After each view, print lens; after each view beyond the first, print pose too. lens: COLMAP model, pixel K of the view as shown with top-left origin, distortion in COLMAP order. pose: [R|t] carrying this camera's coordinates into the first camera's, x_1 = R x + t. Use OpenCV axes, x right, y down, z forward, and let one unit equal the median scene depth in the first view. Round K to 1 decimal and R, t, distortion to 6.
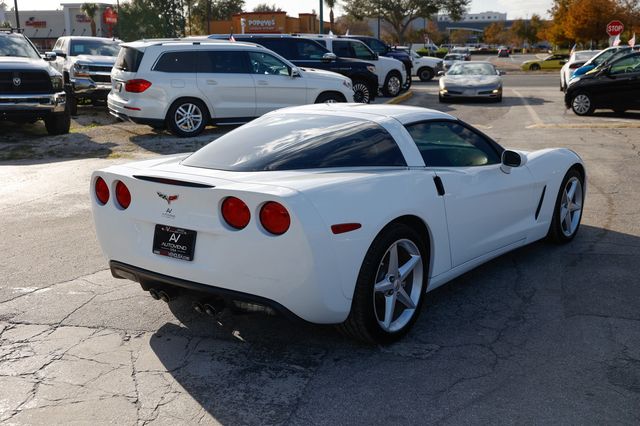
lens RADIAL K [[735.1, 0, 316.9], [0, 735.1, 213.8], [0, 0, 1]] dist [0.066038, 0.000000]
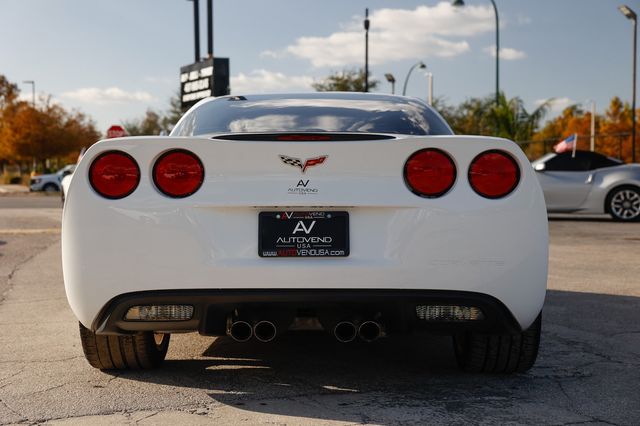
lens RADIAL K [[1013.9, 0, 317.1], [0, 1013.9, 214.0], [0, 0, 1]] dist [0.195353, 0.000000]
pose [[0.798618, -0.006623, 0.601802, -0.646266], [0.117528, 0.982404, -0.145153, 0.136353], [-0.590251, 0.186651, 0.785344, 0.260559]]
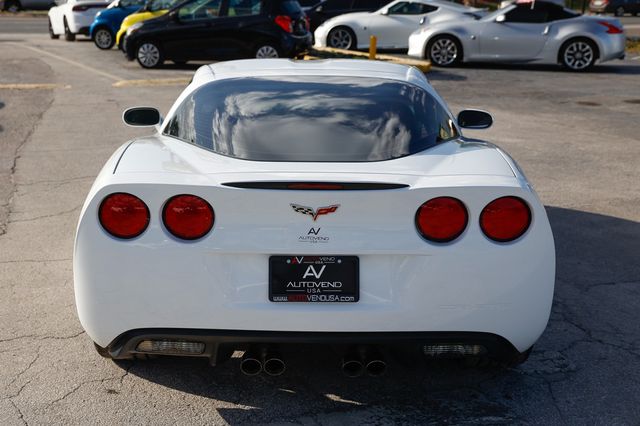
lens RADIAL K [[914.9, 0, 286.4], [0, 914.9, 207.3], [0, 0, 1]] dist [0.107418, 0.000000]
pose [[0.796019, -0.119859, 0.593285, -0.614471], [0.109986, 0.992522, 0.052945, -0.062175], [-0.595194, 0.023107, 0.803250, 0.326793]]
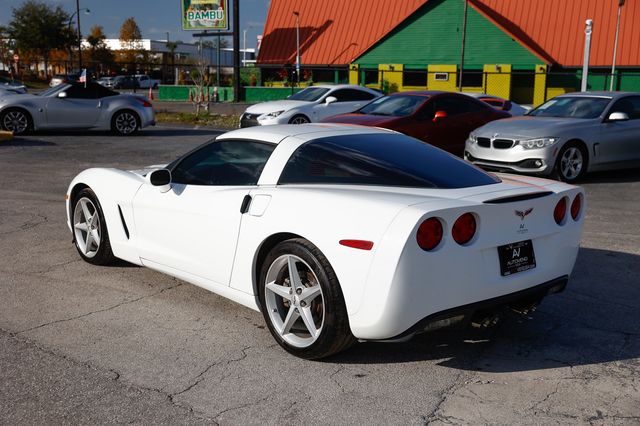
lens RADIAL K [[735.1, 0, 317.6], [0, 735.1, 215.1], [0, 0, 1]] dist [0.066038, 0.000000]
pose [[0.189898, -0.158699, 0.968893, -1.100152], [0.184651, 0.975012, 0.123511, -0.175104], [-0.964284, 0.155453, 0.214456, 0.930873]]
